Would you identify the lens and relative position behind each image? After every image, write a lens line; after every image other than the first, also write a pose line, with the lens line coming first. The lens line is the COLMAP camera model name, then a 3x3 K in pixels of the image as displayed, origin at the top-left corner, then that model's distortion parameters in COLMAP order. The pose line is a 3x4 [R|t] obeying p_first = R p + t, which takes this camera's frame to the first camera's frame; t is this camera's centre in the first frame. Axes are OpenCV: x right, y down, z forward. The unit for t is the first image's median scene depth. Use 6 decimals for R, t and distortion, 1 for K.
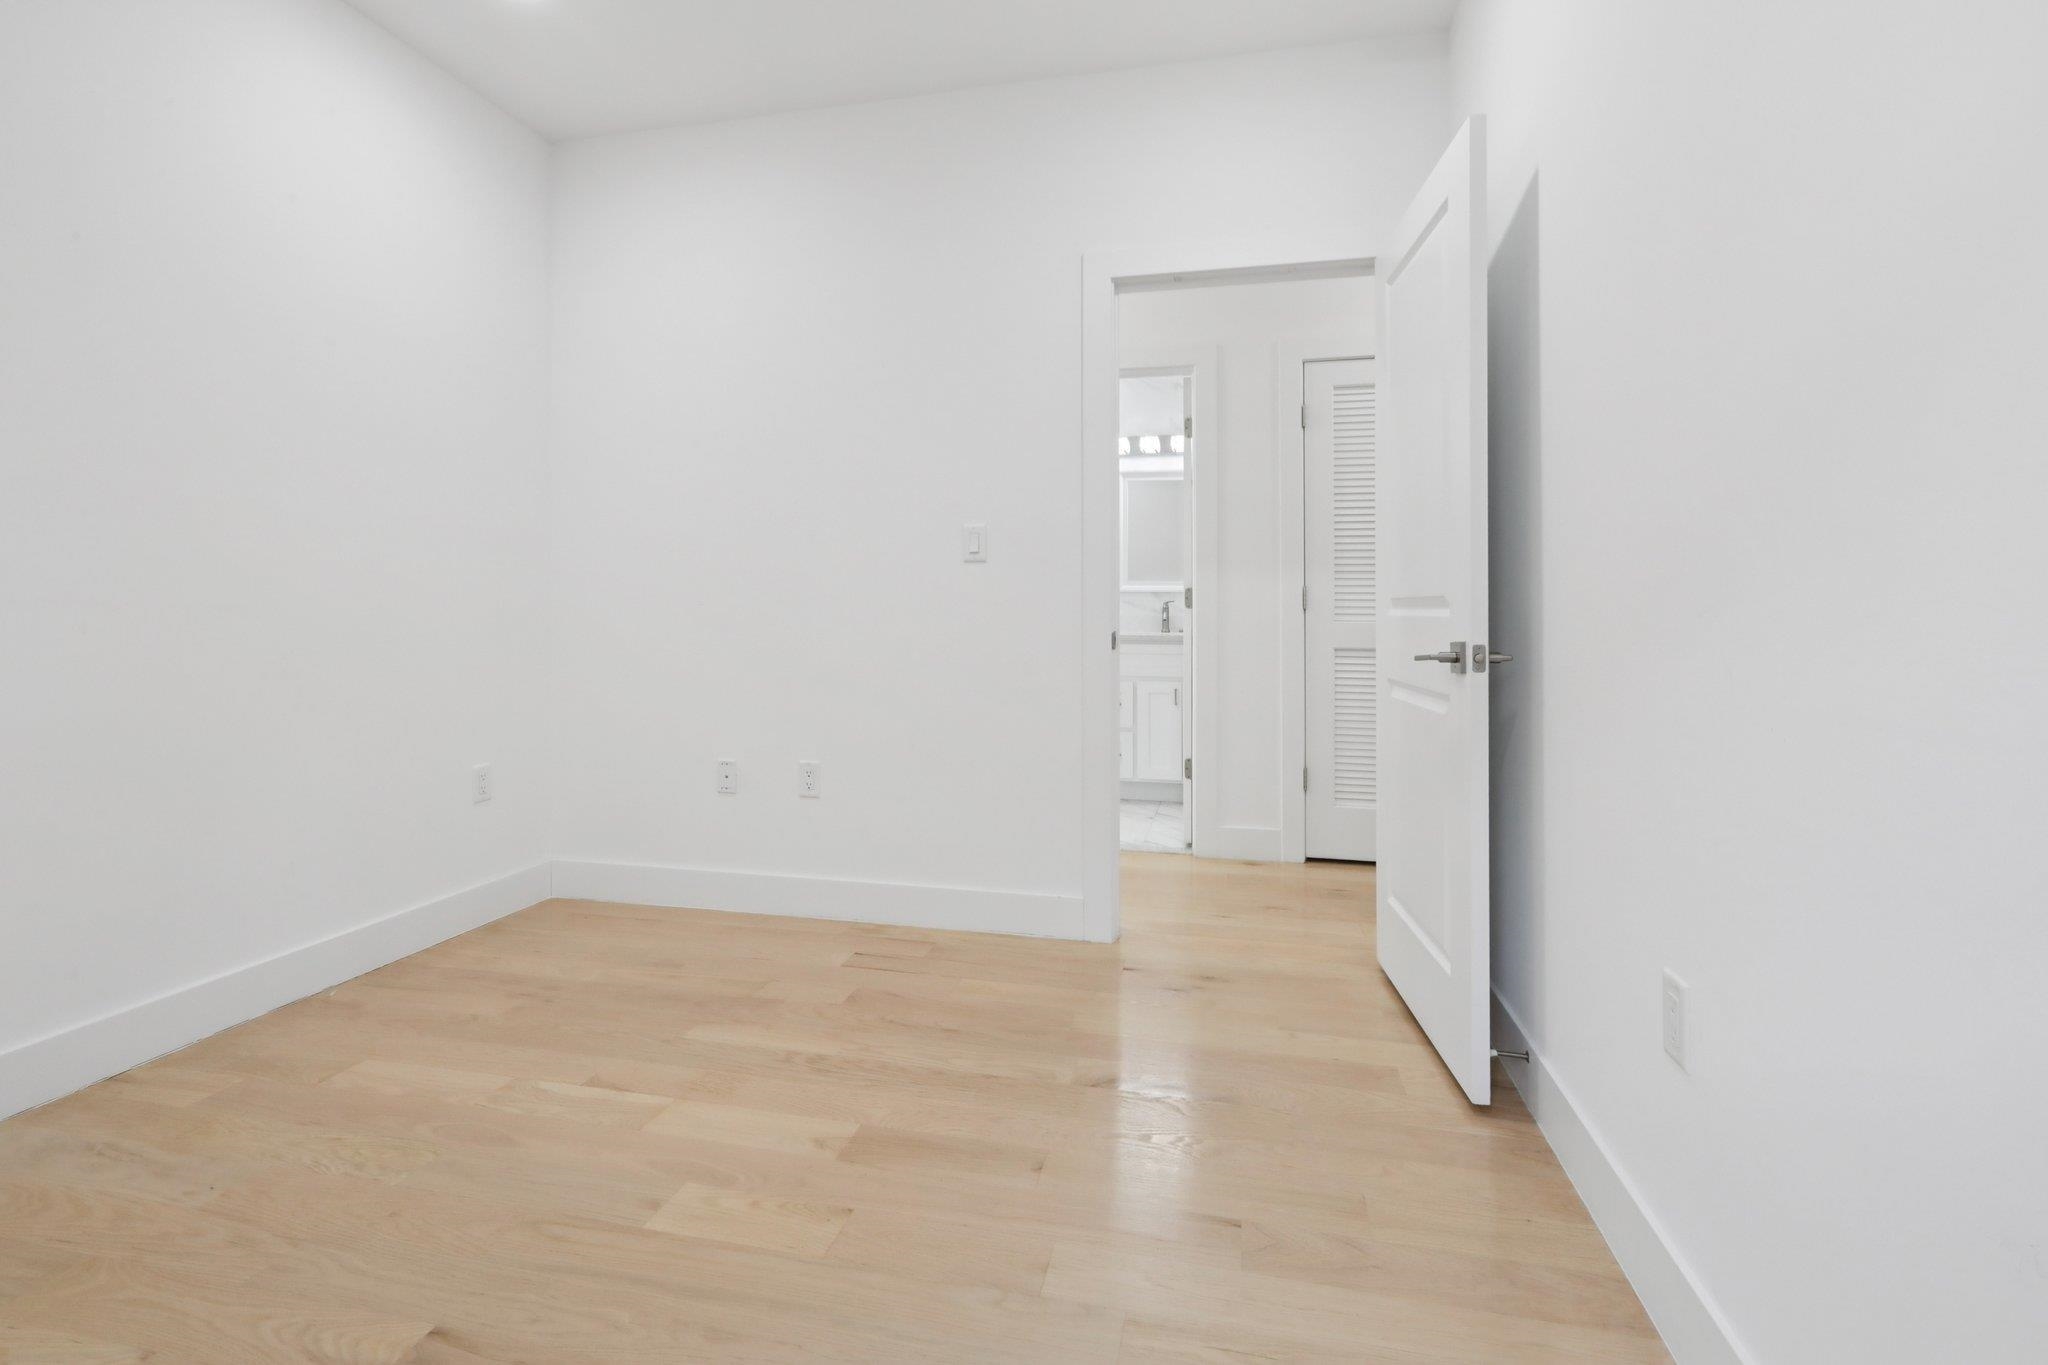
lens RADIAL K [[945.1, 0, 1021.2], [0, 945.1, 625.2], [0, 0, 1]] dist [0.002003, 0.001490]
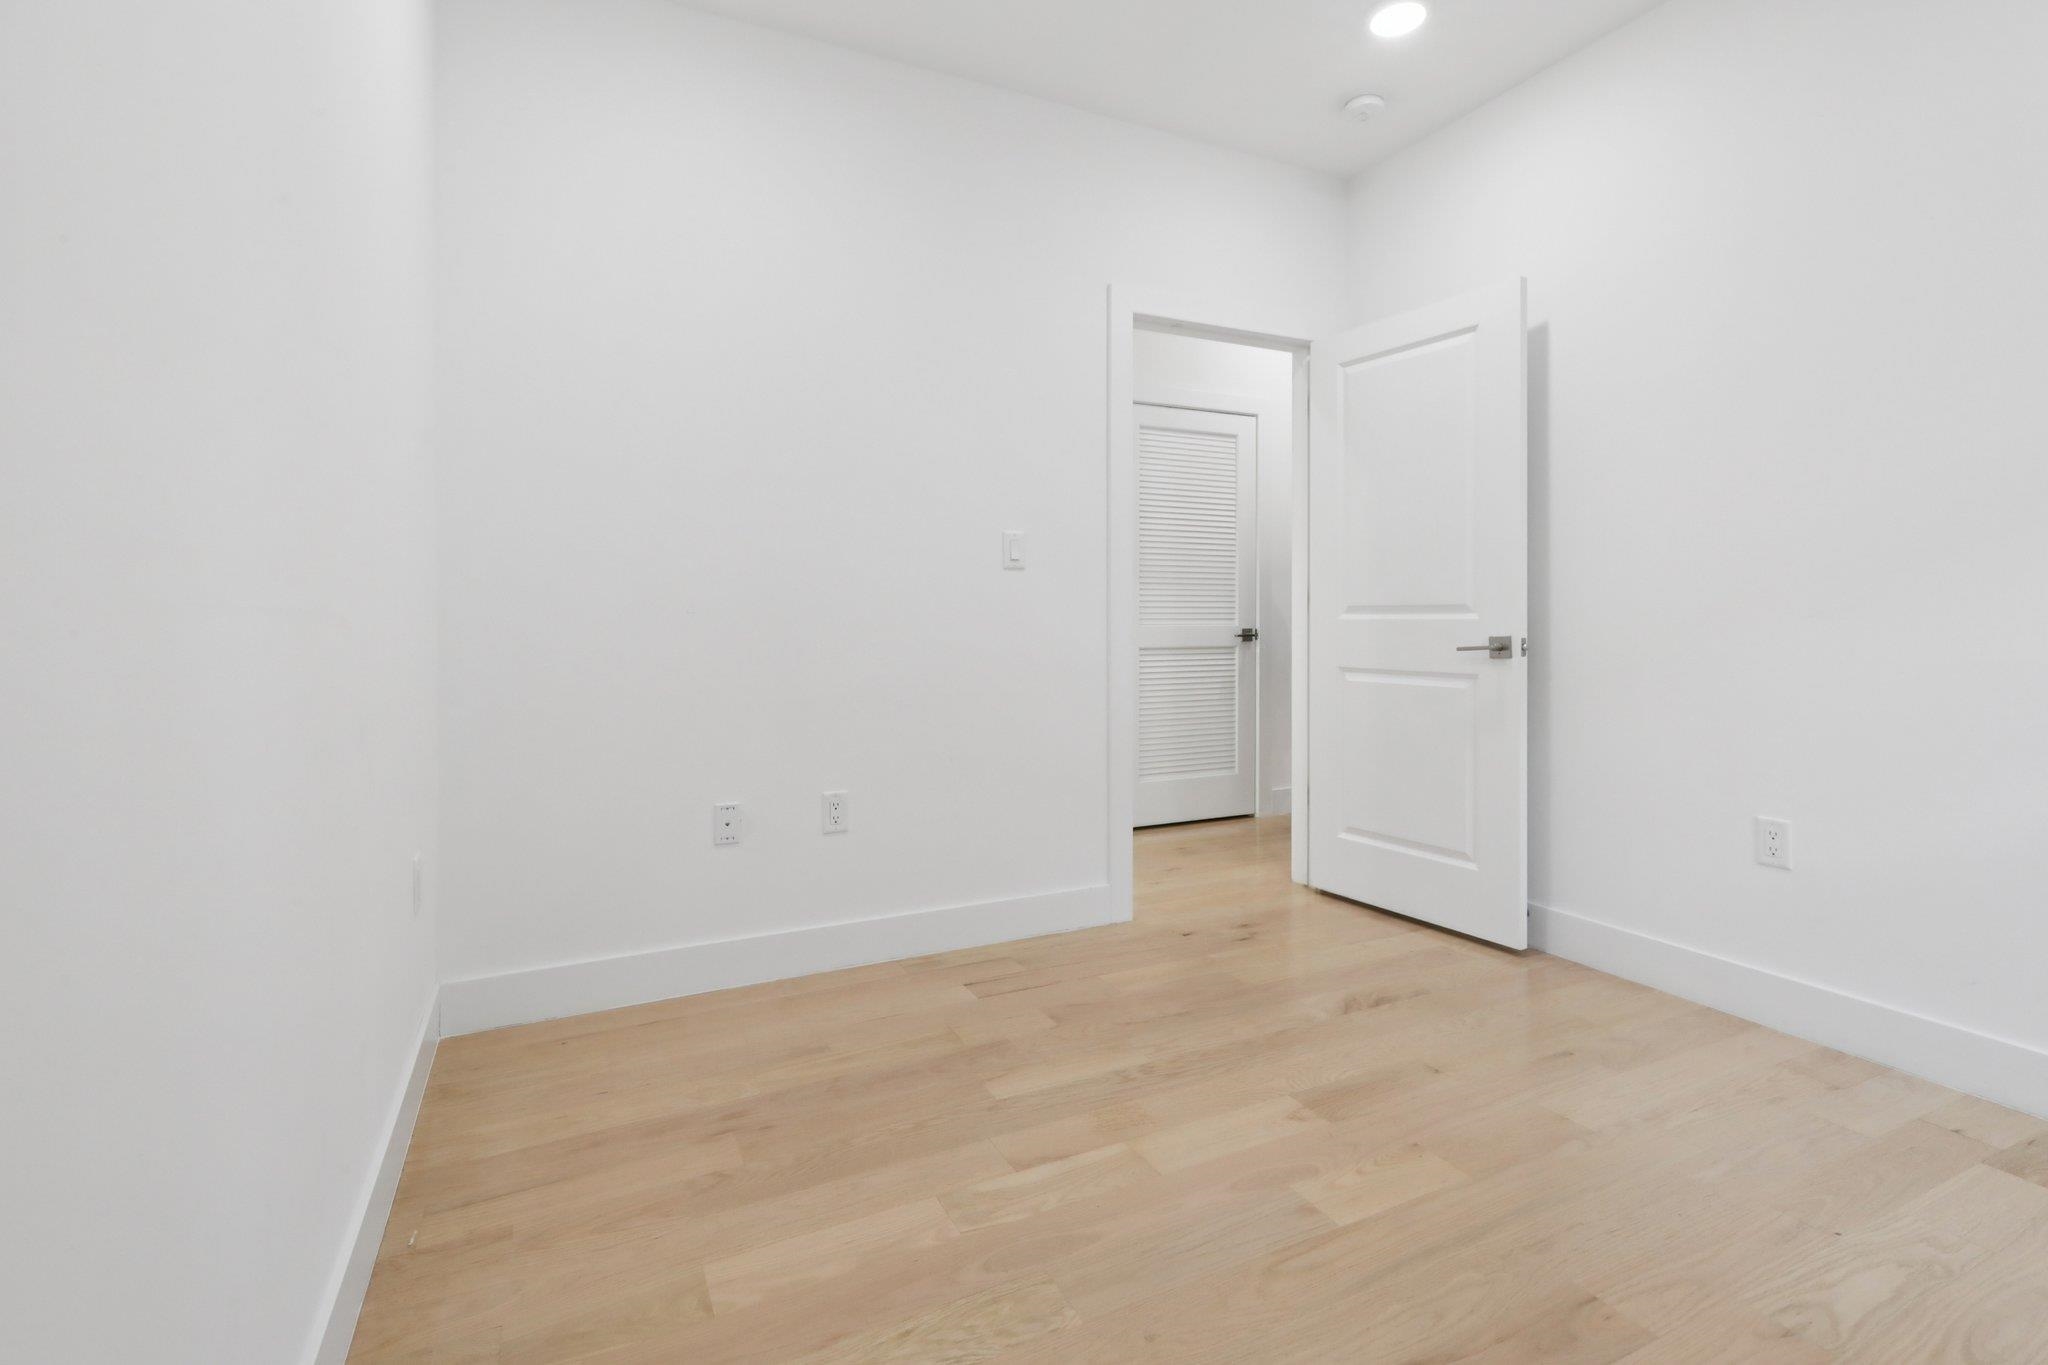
lens RADIAL K [[945.2, 0, 1026.8], [0, 945.2, 632.7], [0, 0, 1]] dist [0.000184, 0.000619]
pose [[0.777833, -0.017674, 0.628223, -0.943128], [0.017039, 0.999830, 0.007031, -0.009612], [-0.628240, 0.005236, 0.778002, 0.307299]]
